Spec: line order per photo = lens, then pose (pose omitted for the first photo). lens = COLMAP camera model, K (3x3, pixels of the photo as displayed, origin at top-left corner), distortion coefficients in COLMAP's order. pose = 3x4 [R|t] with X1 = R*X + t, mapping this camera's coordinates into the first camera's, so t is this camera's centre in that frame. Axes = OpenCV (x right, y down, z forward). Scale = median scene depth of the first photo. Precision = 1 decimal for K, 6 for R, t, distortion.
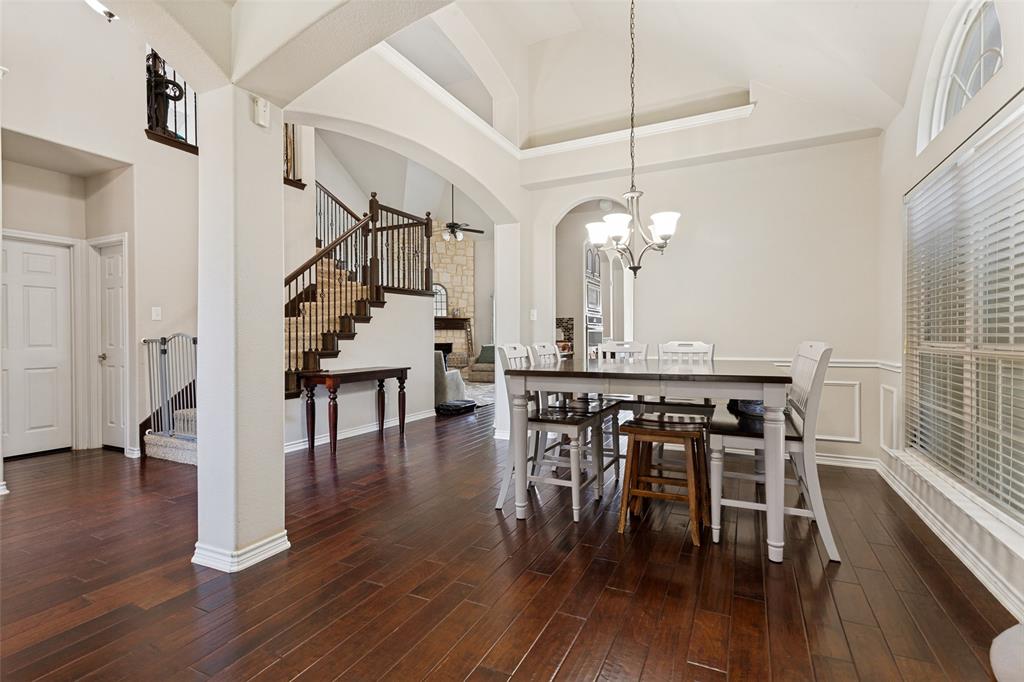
lens RADIAL K [[482.3, 0, 512.5], [0, 482.3, 339.9], [0, 0, 1]] dist [-0.000154, -0.000012]
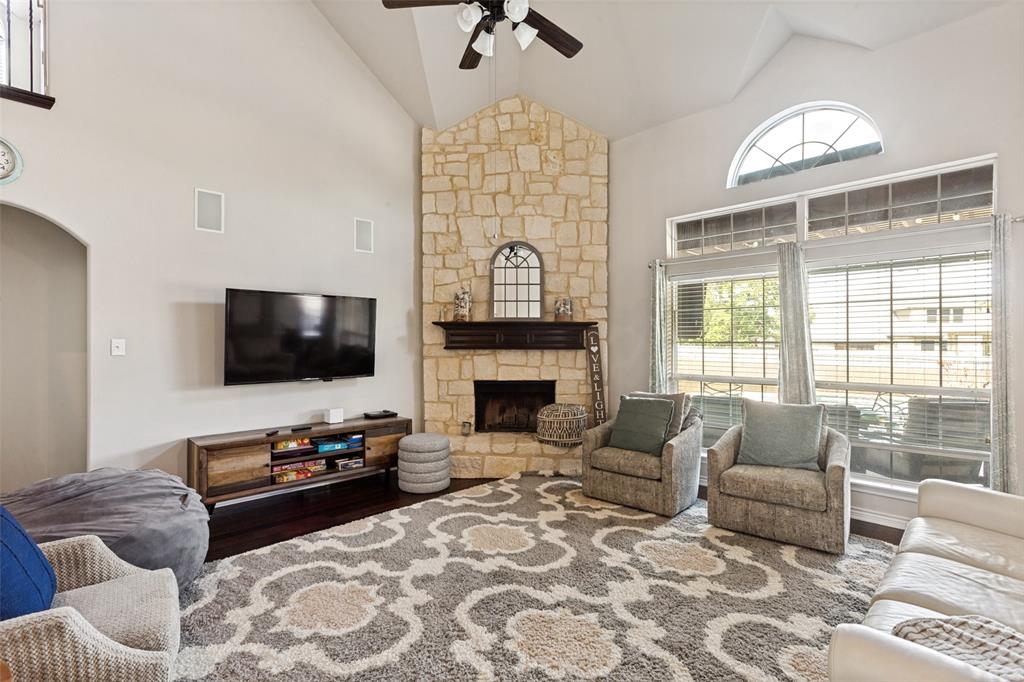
lens RADIAL K [[482.3, 0, 511.3], [0, 482.3, 341.0], [0, 0, 1]] dist [-0.000154, -0.000012]
pose [[0.941142, -0.000859, -0.338012, -0.017318], [-0.003548, 0.999917, -0.012418, -0.023046], [0.337994, 0.012886, 0.941060, 0.584885]]
